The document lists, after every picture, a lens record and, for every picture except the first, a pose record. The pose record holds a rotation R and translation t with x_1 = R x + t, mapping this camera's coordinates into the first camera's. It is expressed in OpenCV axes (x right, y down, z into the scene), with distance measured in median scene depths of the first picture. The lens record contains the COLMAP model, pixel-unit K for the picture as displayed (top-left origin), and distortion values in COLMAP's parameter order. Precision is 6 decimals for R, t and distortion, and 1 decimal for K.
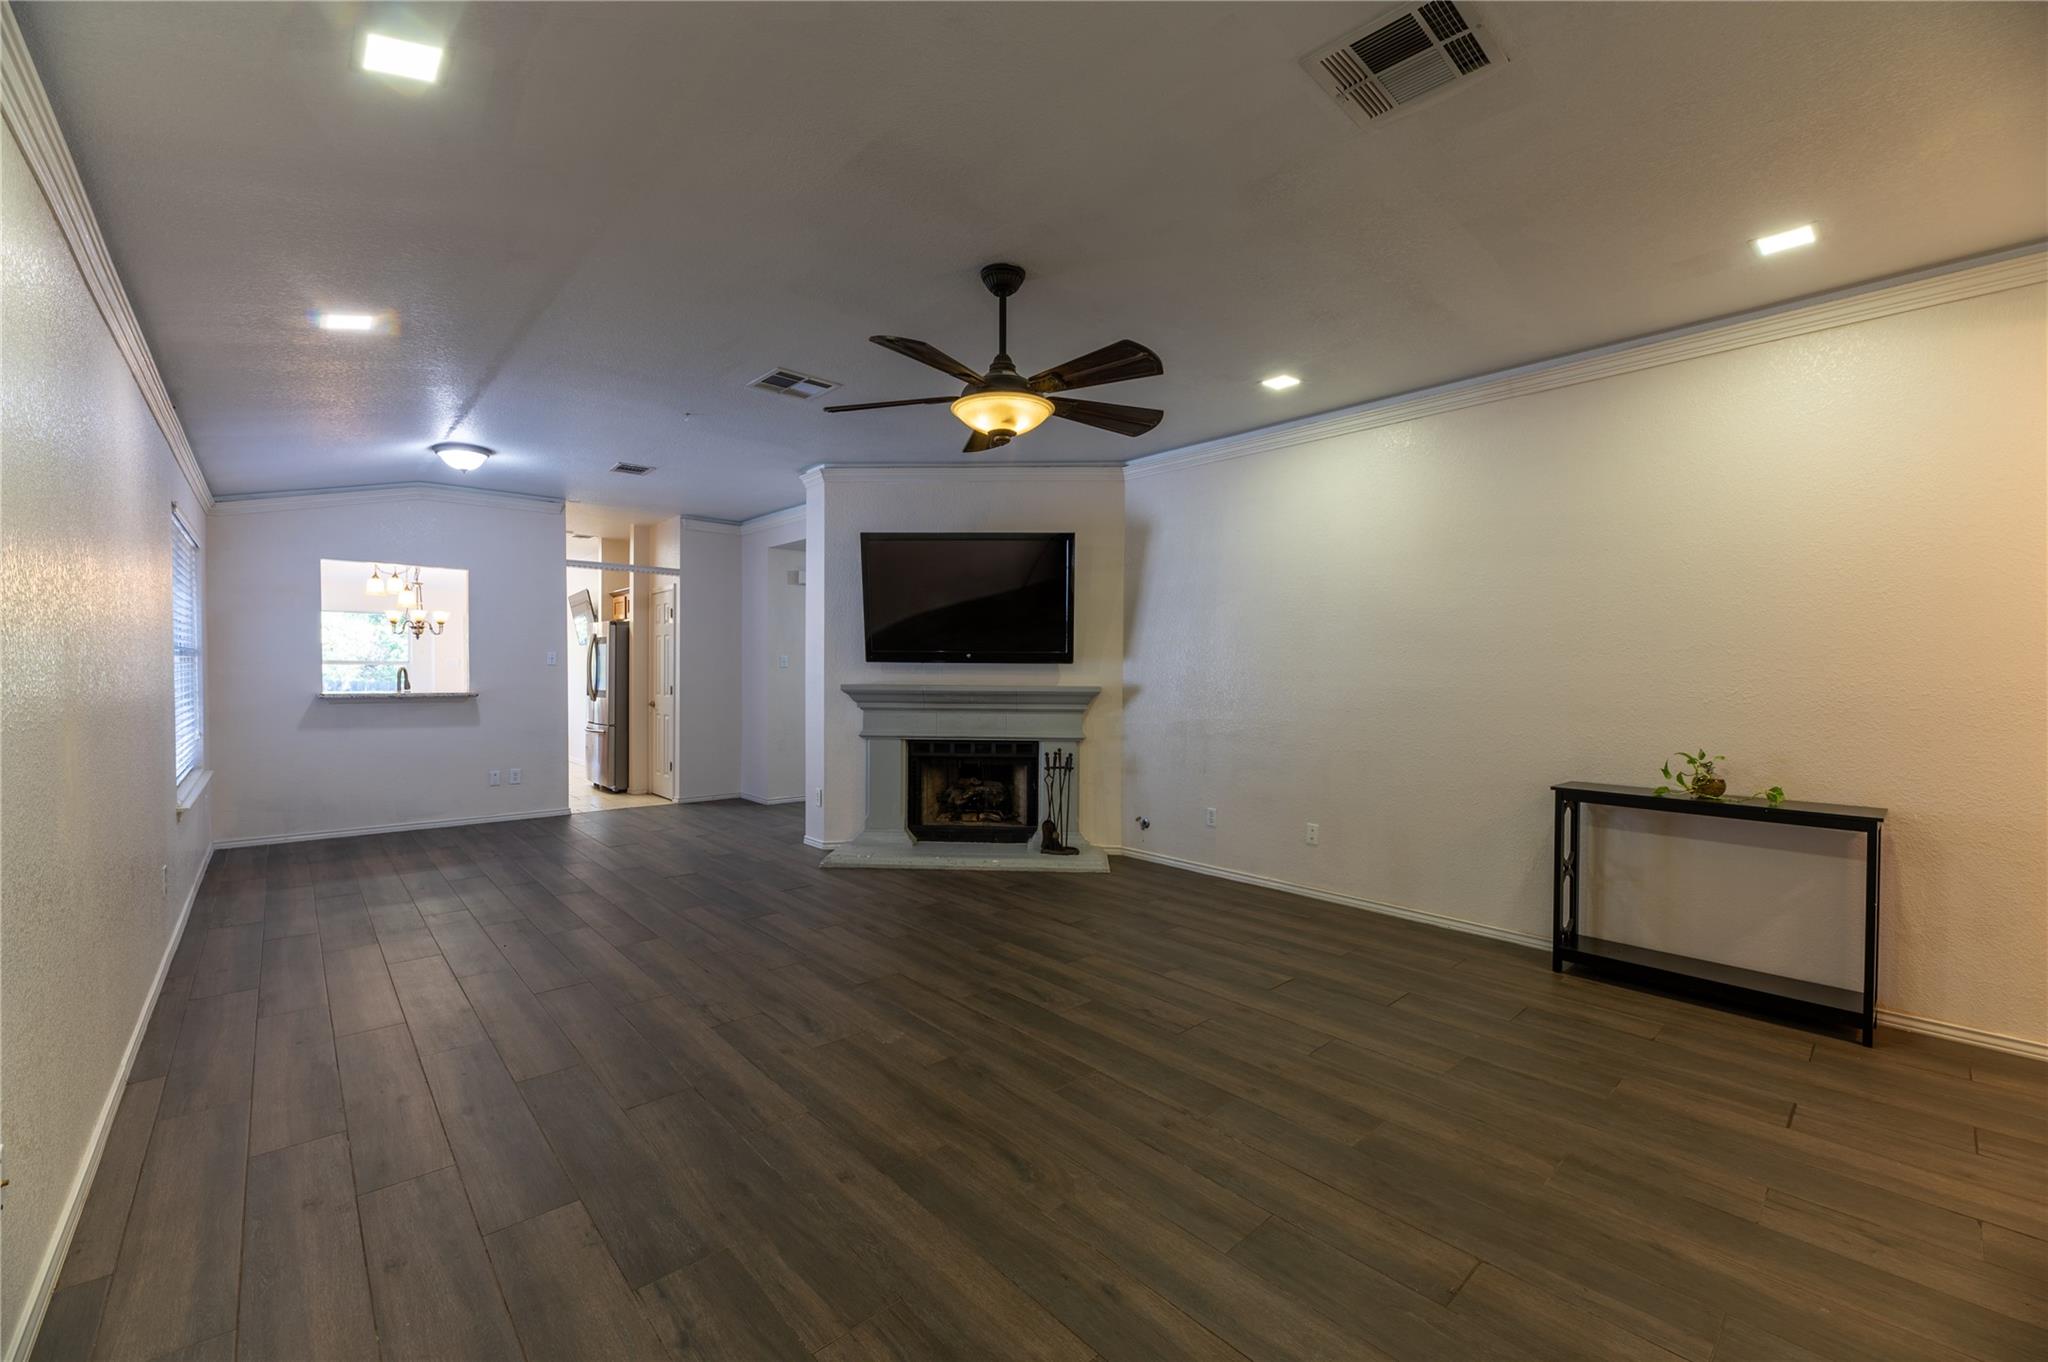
lens RADIAL K [[819.4, 0, 1022.8], [0, 819.4, 684.7], [0, 0, 1]] dist [0.000348, -0.004108]
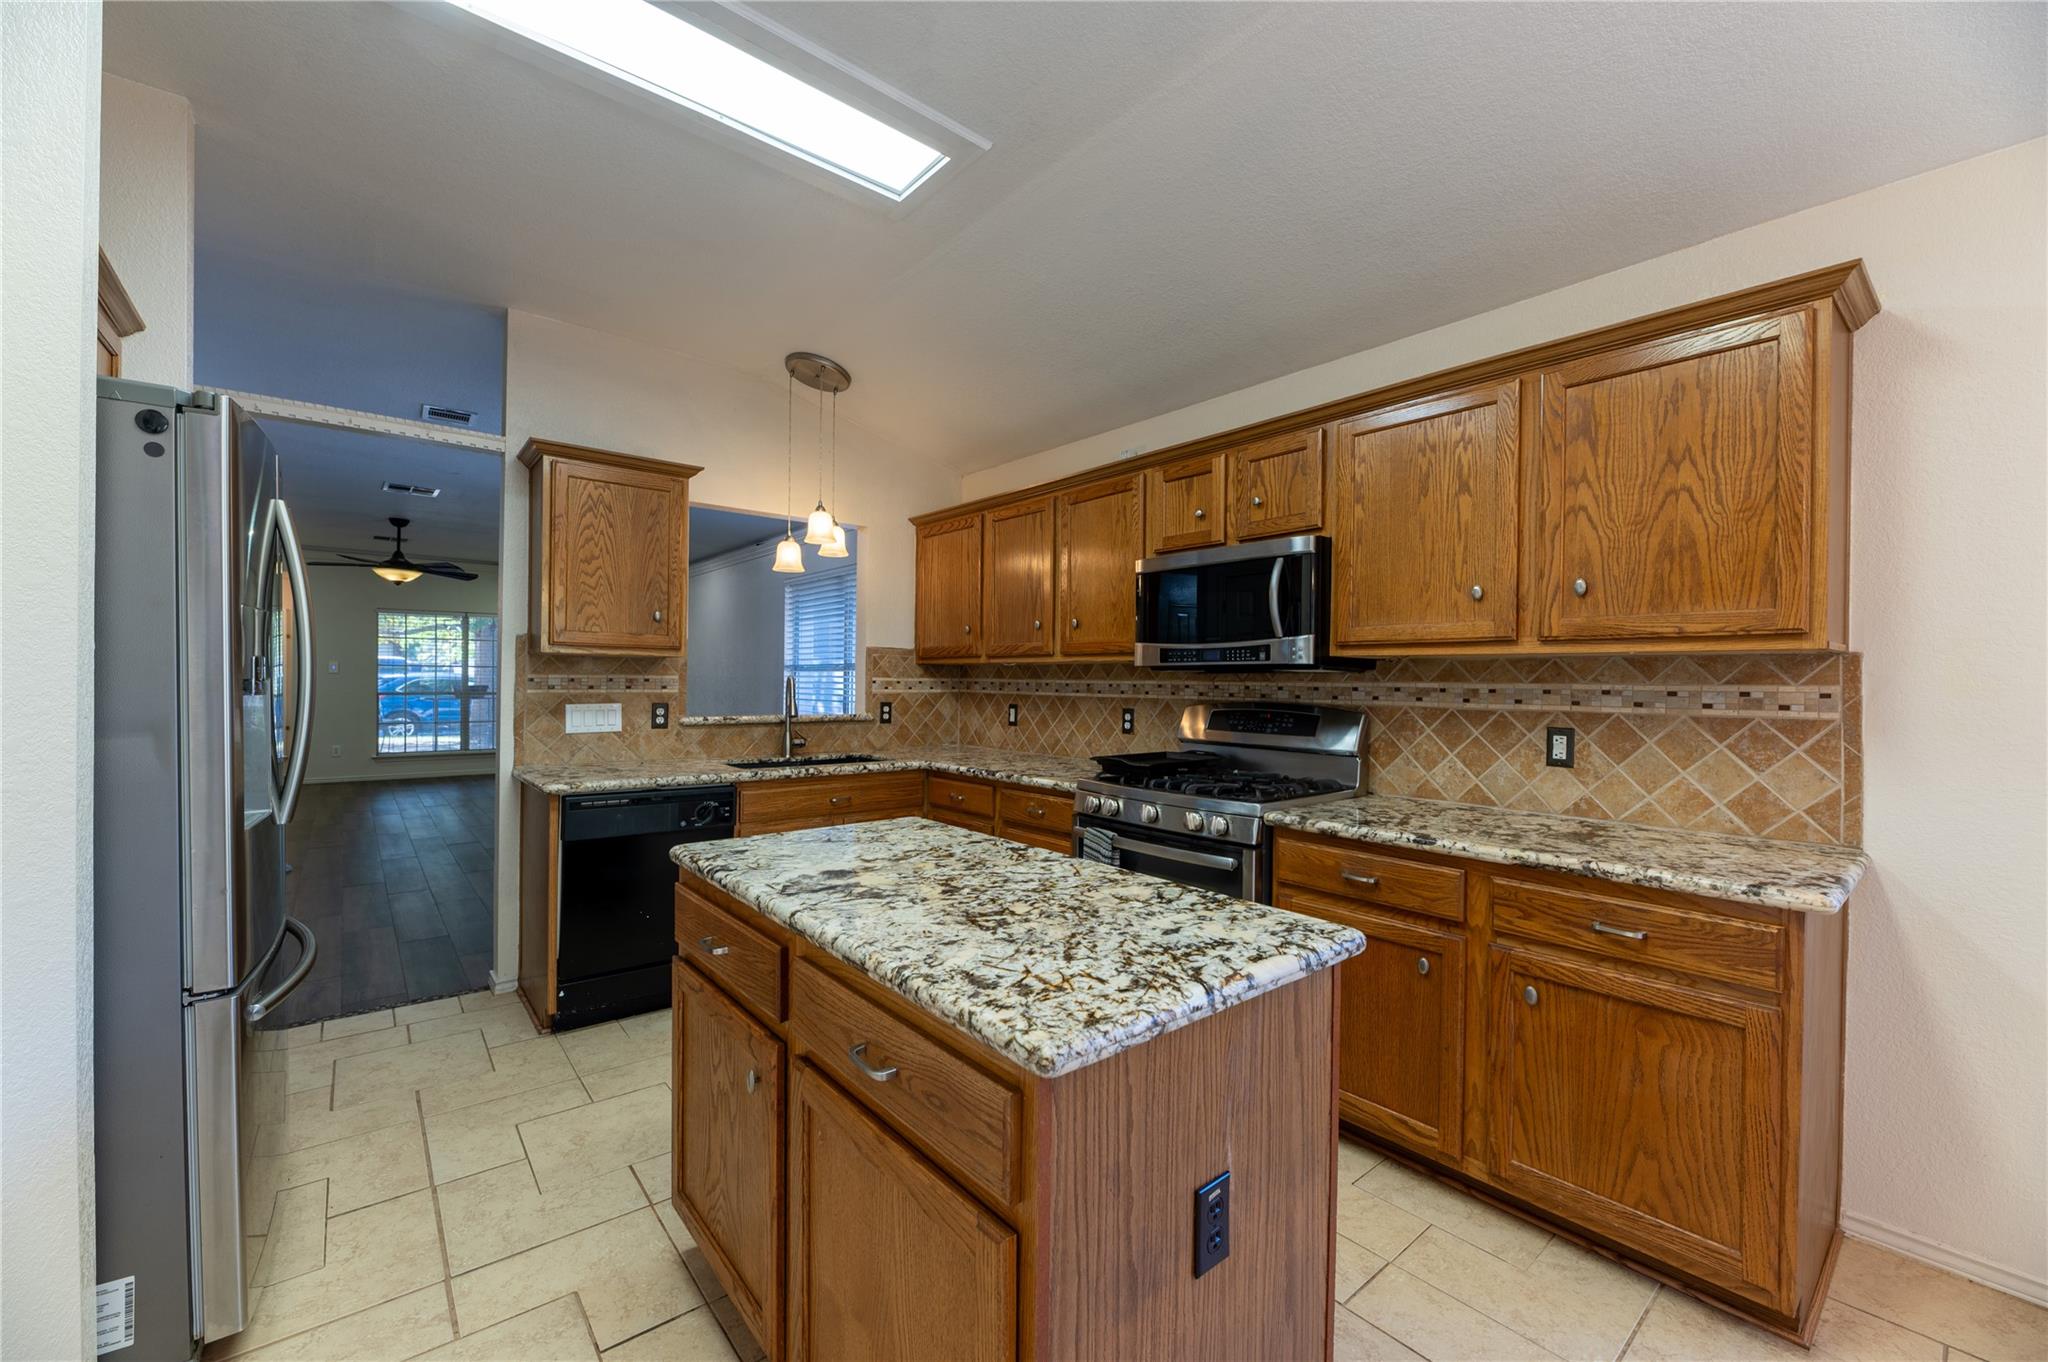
lens RADIAL K [[819.4, 0, 1022.8], [0, 819.4, 684.7], [0, 0, 1]] dist [0.000348, -0.004108]
pose [[-0.998765, -0.017073, 0.046661, -1.350112], [-0.016080, 0.999638, 0.021565, -0.043991], [-0.047013, 0.020788, -0.998678, 2.226227]]
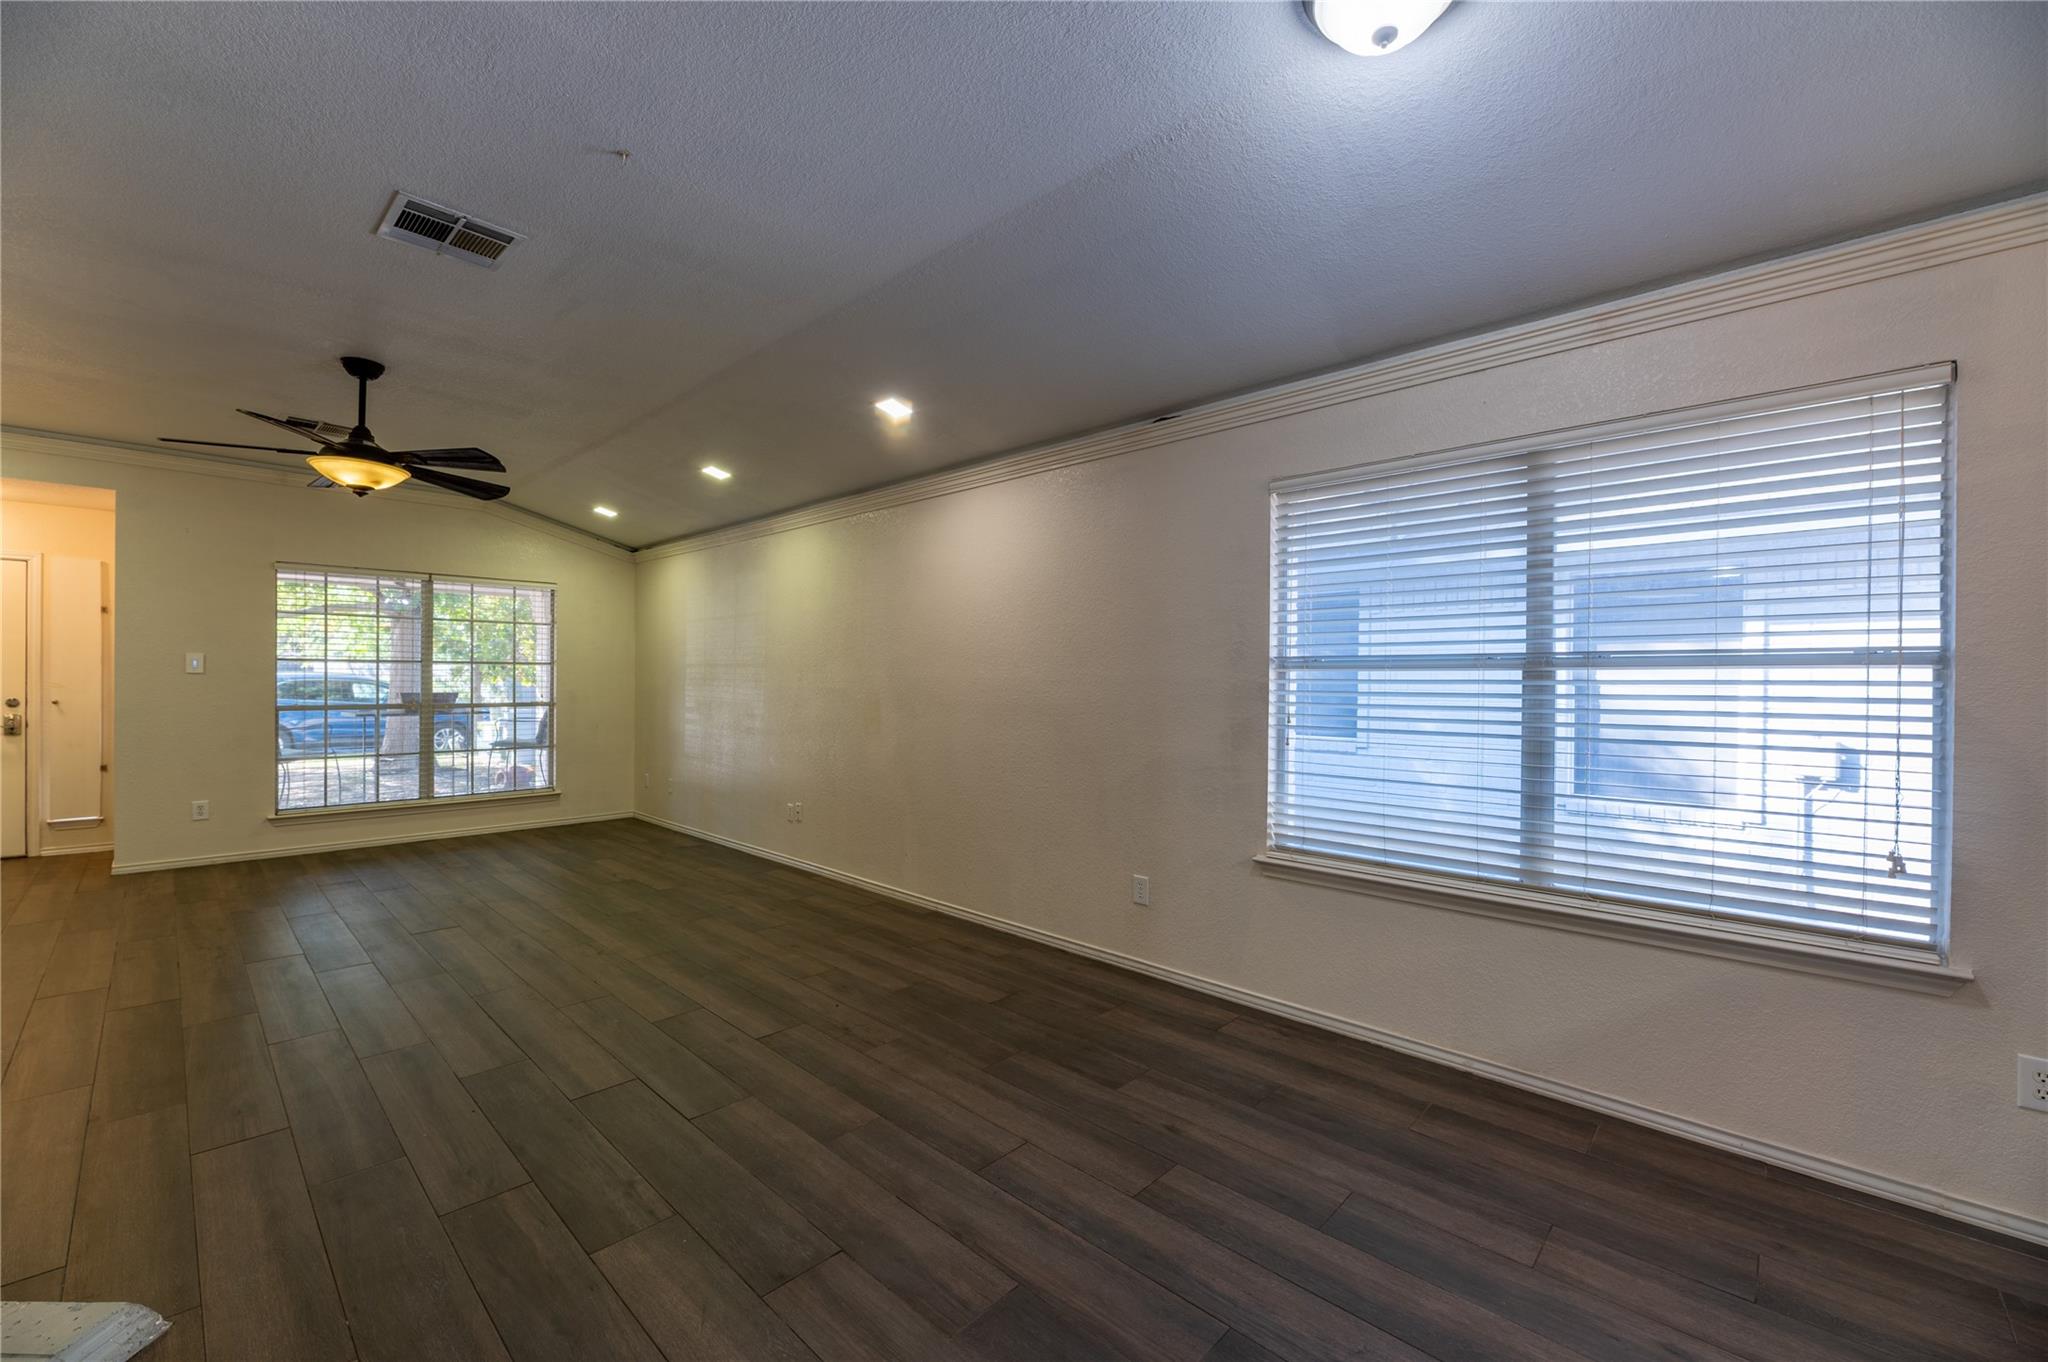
lens RADIAL K [[819.4, 0, 1022.8], [0, 819.4, 684.7], [0, 0, 1]] dist [0.000348, -0.004108]
pose [[-0.997119, -0.014528, -0.074453, -0.610942], [-0.016168, 0.999639, 0.021474, -0.029162], [0.074114, 0.022616, -0.996993, 1.497459]]
